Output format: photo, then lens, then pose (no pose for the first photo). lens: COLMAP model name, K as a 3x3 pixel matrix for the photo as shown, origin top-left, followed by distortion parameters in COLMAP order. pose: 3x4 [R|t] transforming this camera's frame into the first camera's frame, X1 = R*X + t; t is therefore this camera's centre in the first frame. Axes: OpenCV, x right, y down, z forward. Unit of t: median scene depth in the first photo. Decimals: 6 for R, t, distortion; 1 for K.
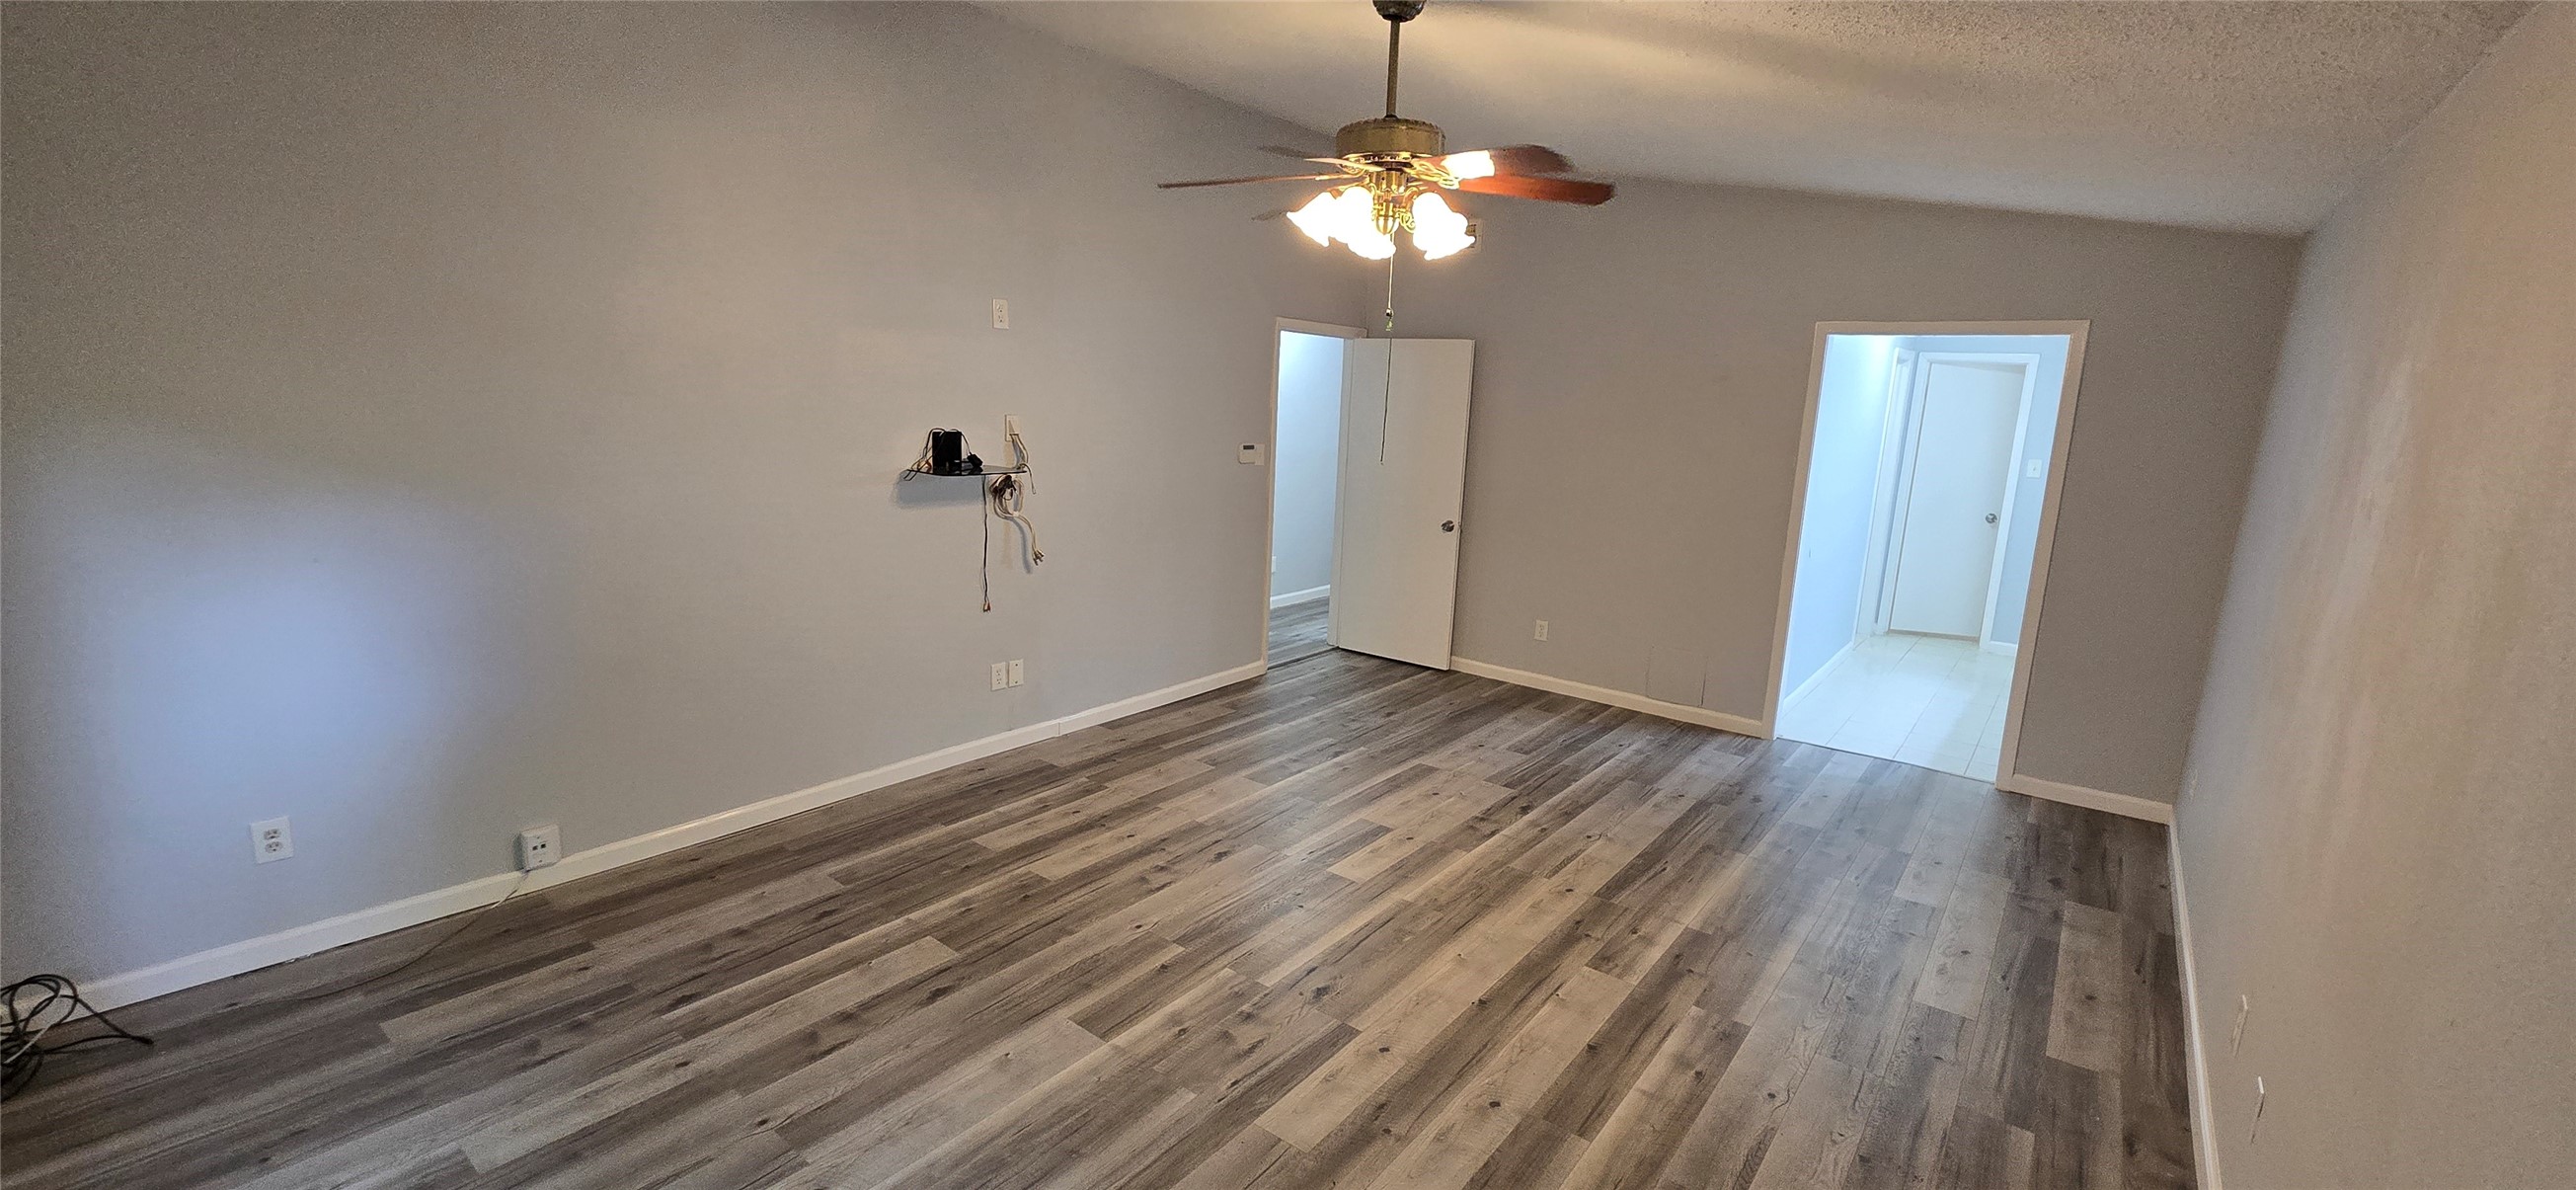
lens RADIAL K [[1055.3, 0, 1286.9], [0, 1055.3, 590.0], [0, 0, 1]] dist [-0.003041, 0.003365]
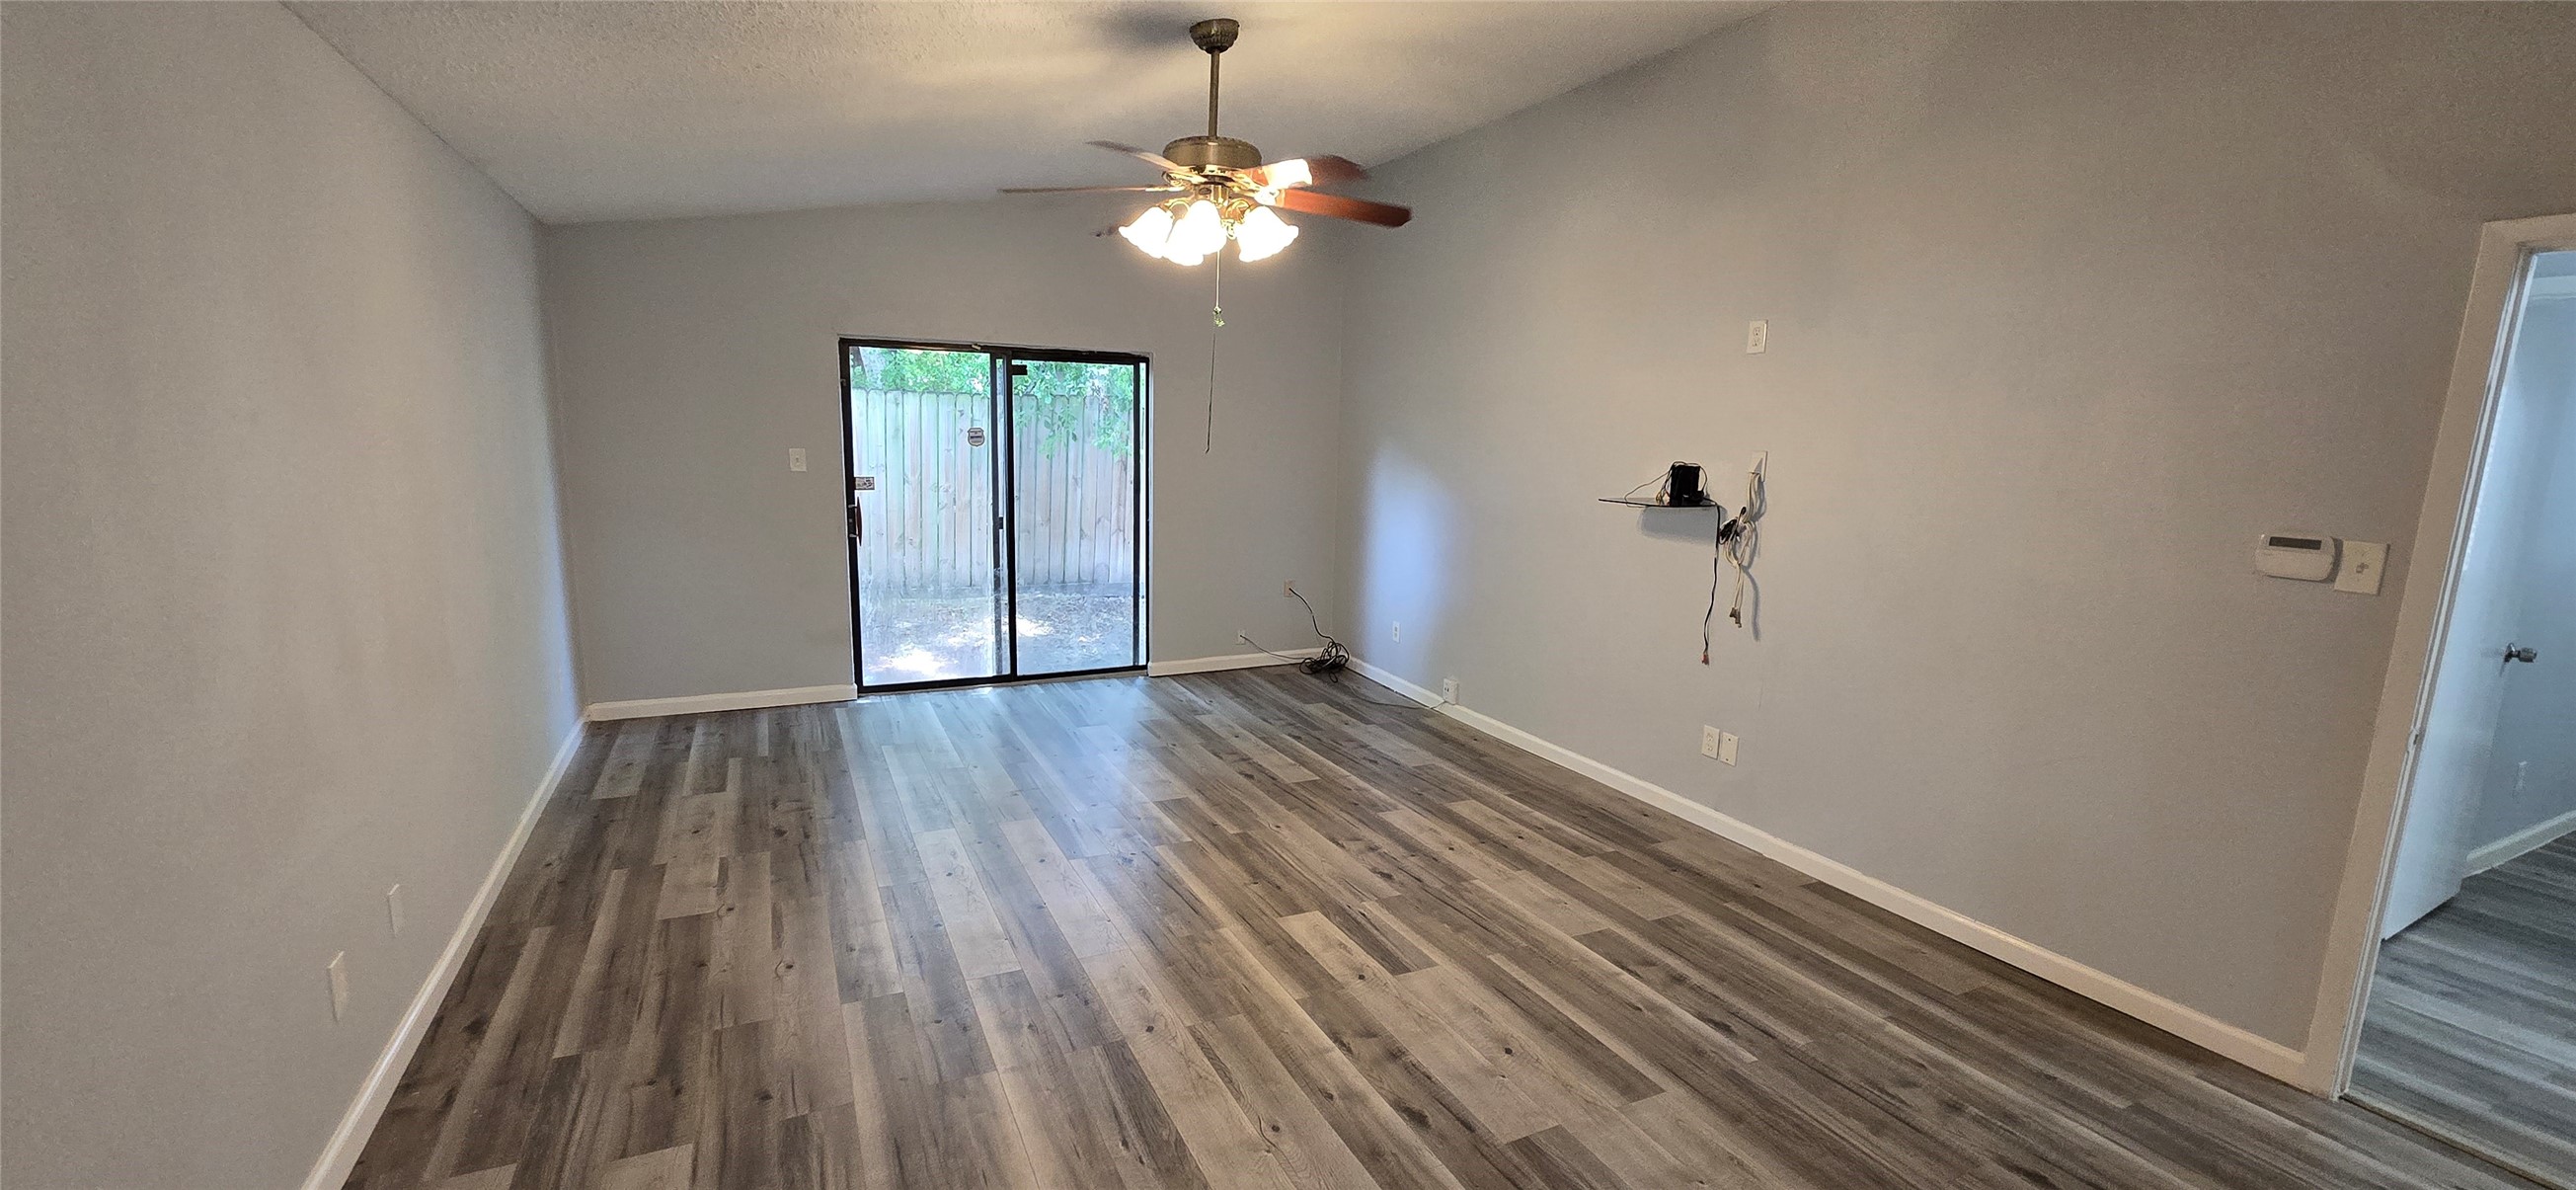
lens RADIAL K [[1055.3, 0, 1279.5], [0, 1055.3, 594.9], [0, 0, 1]] dist [-0.003041, 0.003365]
pose [[-0.437127, 0.090706, -0.894814, 0.787261], [-0.212188, 0.956417, 0.200607, -0.162084], [0.874012, 0.277559, -0.398829, 1.171847]]
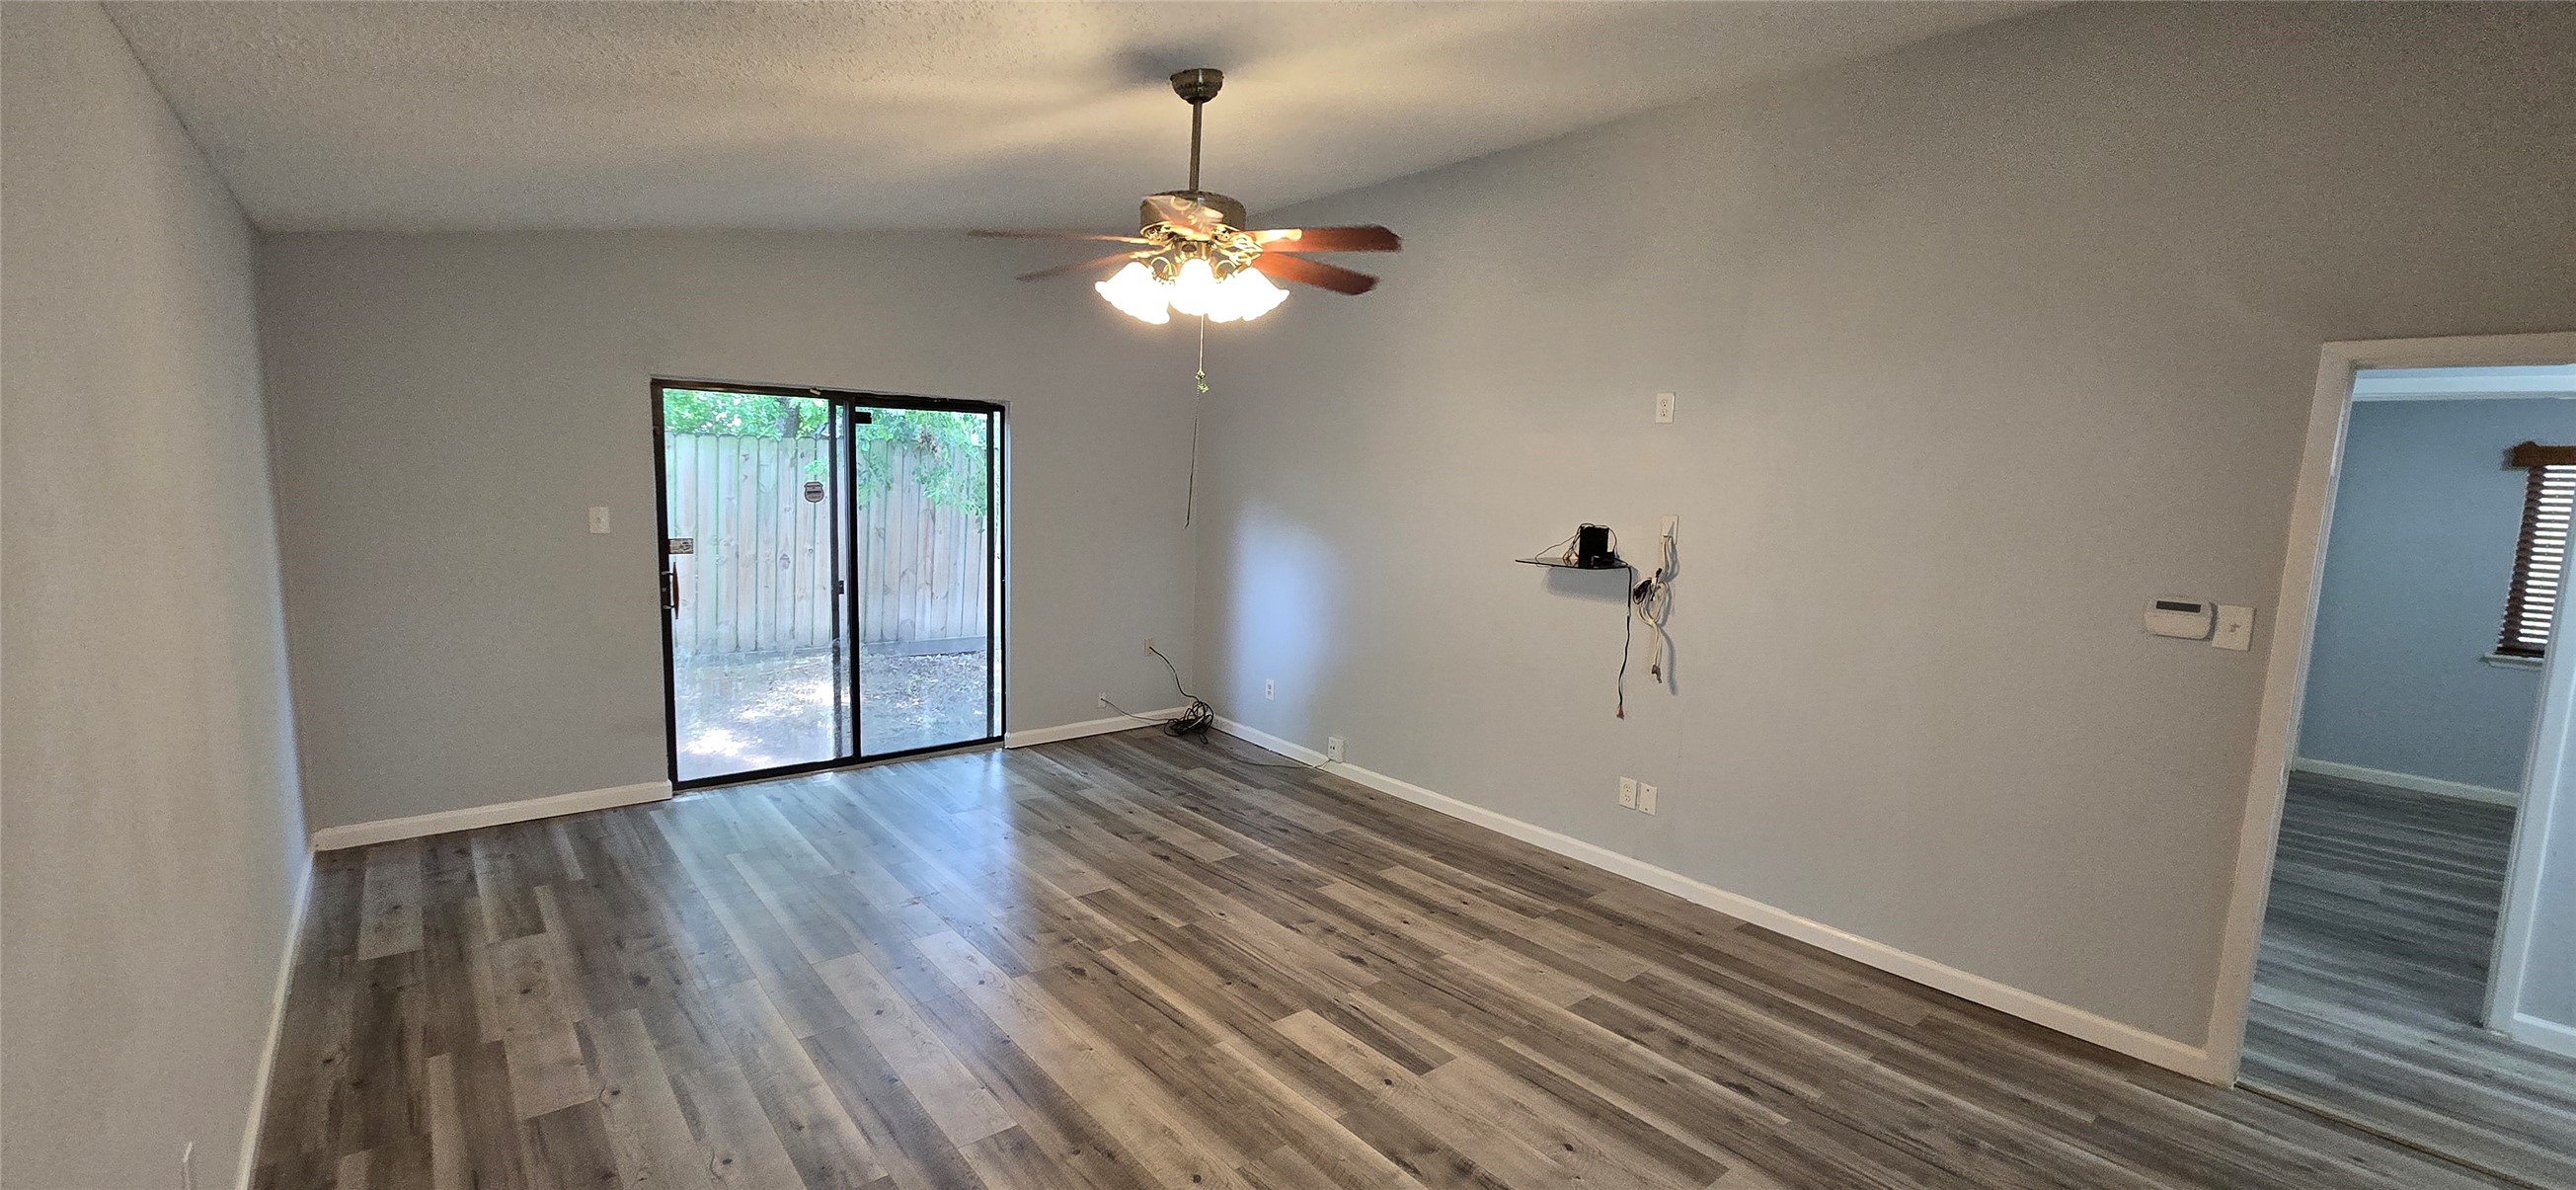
lens RADIAL K [[1055.3, 0, 1280.5], [0, 1055.3, 595.7], [0, 0, 1]] dist [-0.003041, 0.003365]
pose [[-0.211068, 0.068240, -0.975087, 0.798816], [-0.225125, 0.967348, 0.116429, -0.146139], [0.951194, 0.244091, -0.188813, 0.984604]]
